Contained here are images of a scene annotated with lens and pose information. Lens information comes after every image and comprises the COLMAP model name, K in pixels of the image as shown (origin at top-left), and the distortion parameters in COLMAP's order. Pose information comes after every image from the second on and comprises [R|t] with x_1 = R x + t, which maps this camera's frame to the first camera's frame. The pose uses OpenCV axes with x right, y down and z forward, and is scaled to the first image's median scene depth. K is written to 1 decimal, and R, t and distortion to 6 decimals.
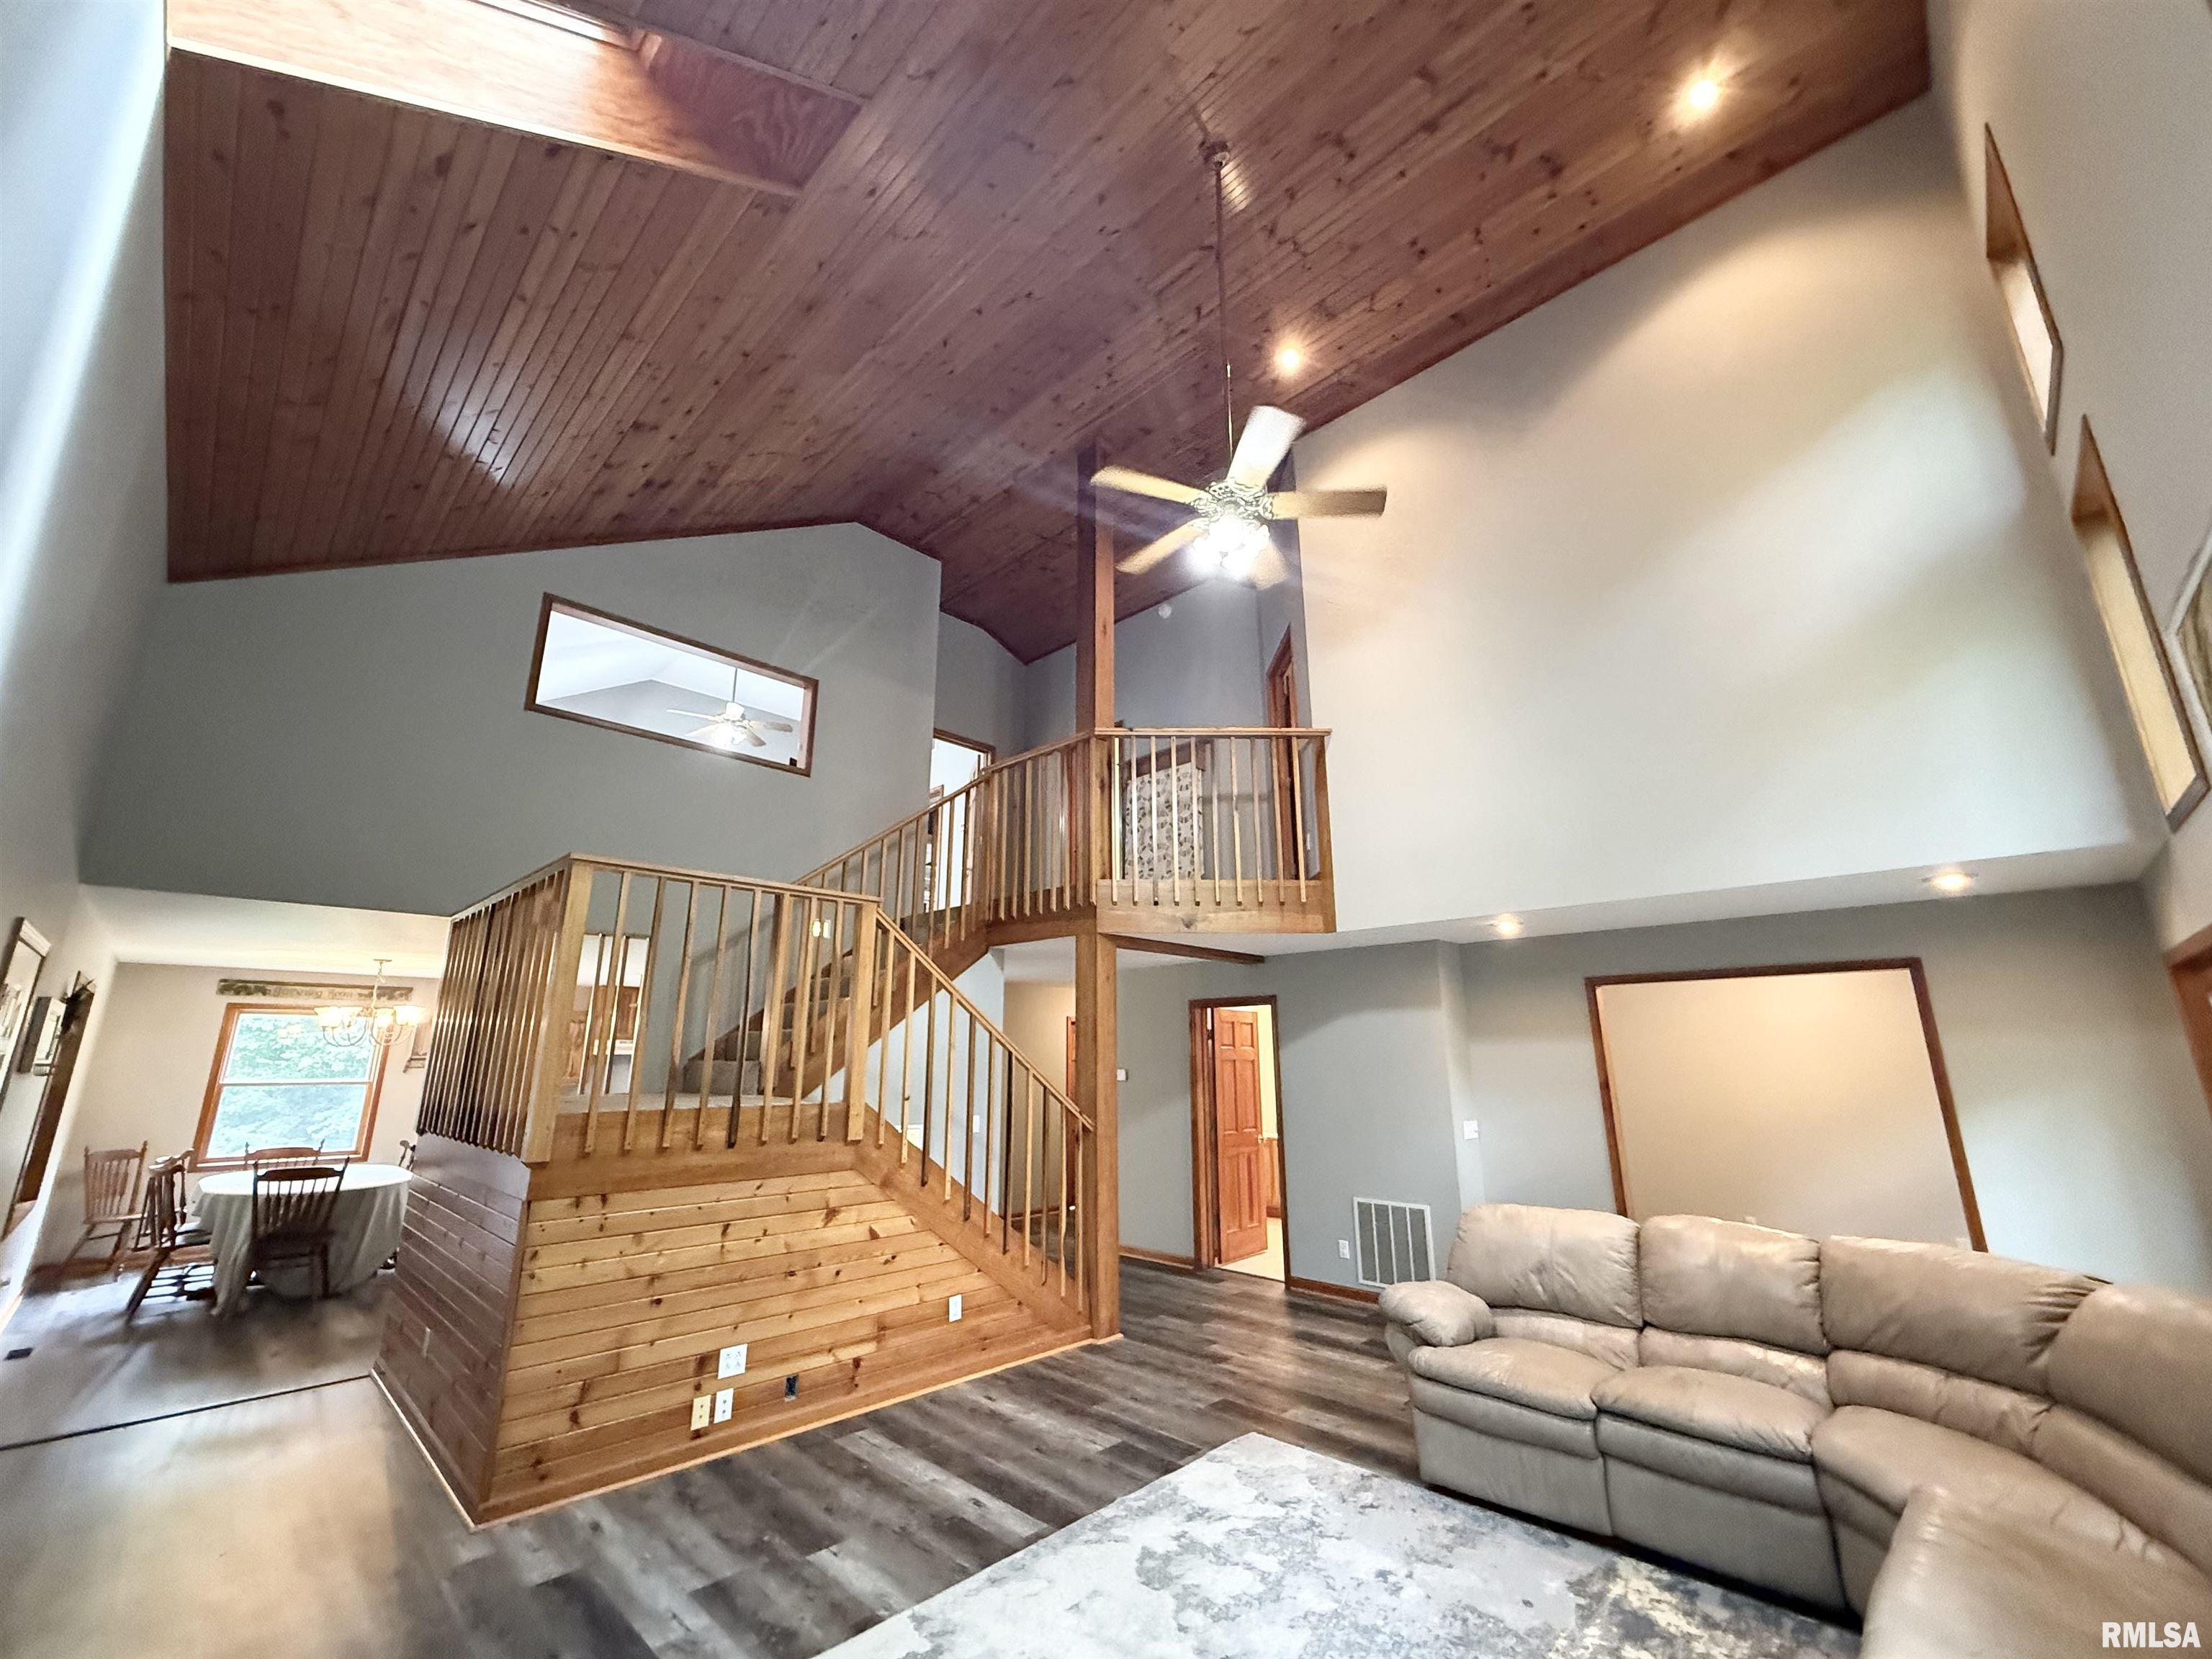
lens RADIAL K [[881.5, 0, 1102.0], [0, 881.5, 825.4], [0, 0, 1]] dist [-0.001079, 0.000073]
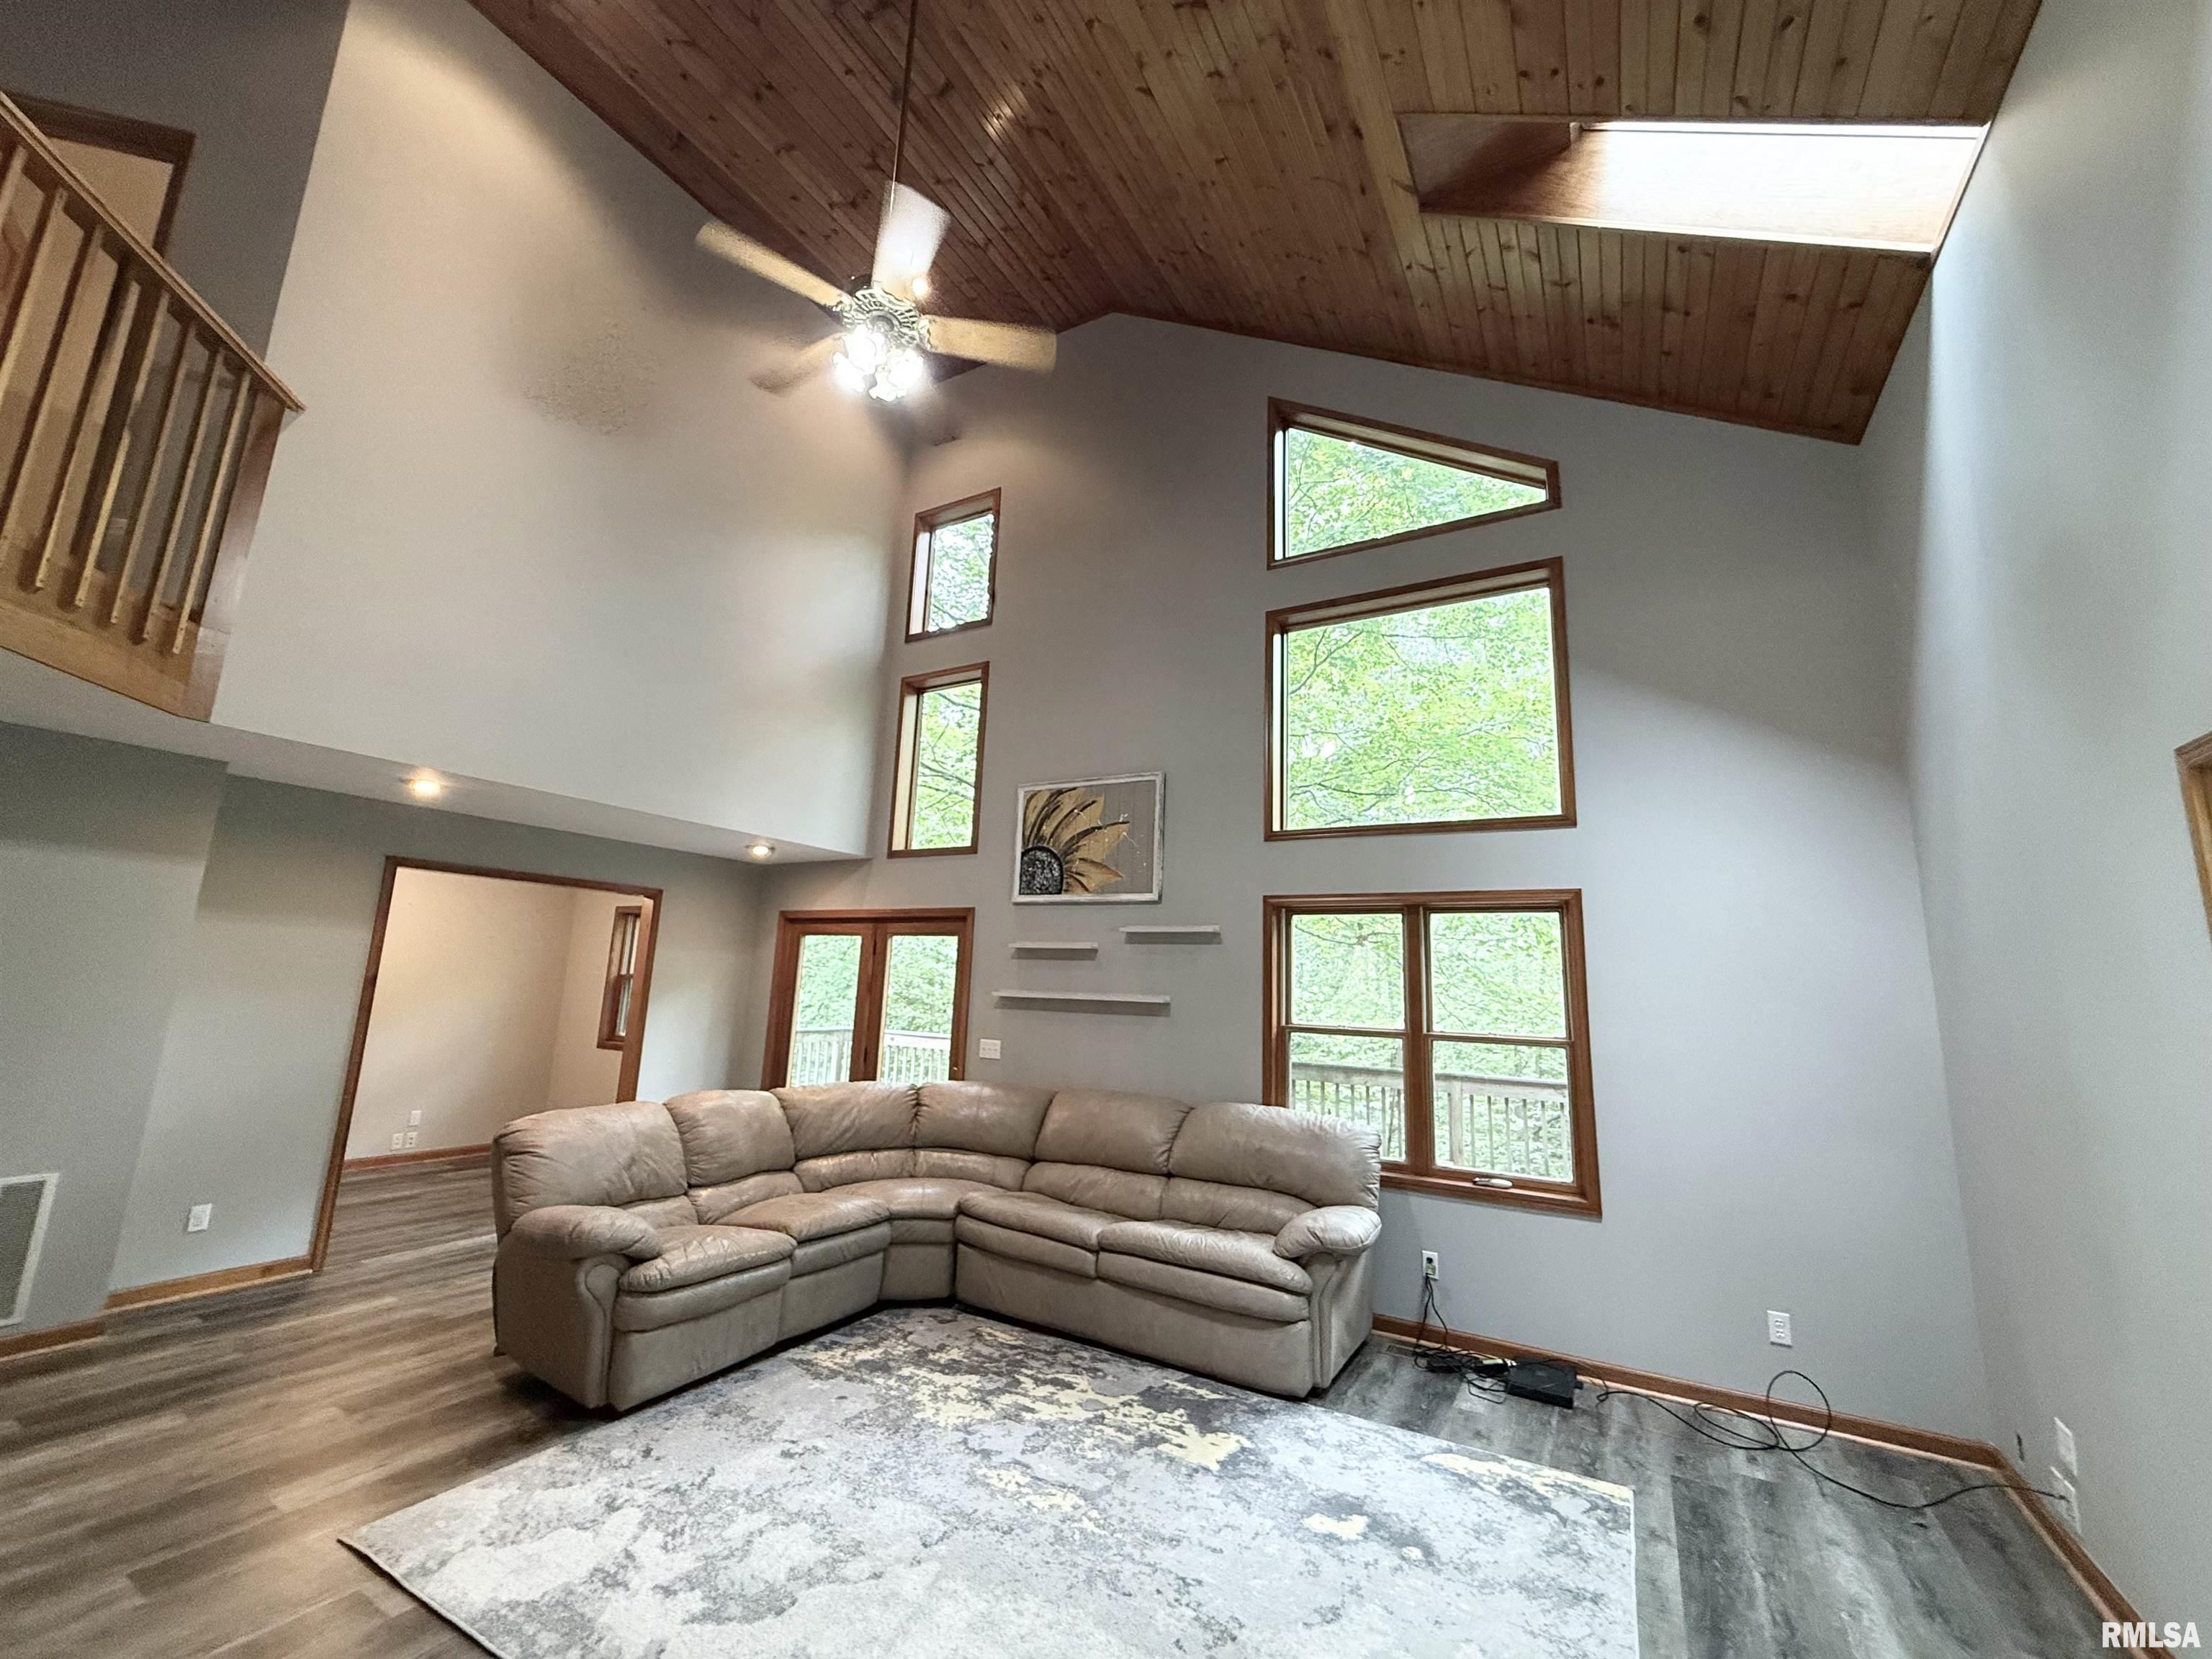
lens RADIAL K [[881.5, 0, 1102.0], [0, 881.5, 825.4], [0, 0, 1]] dist [-0.001079, 0.000073]
pose [[-0.248535, 0.169845, 0.953616, -0.749015], [-0.287899, 0.927061, -0.240149, 0.269708], [-0.924848, -0.334230, -0.181509, 0.939845]]
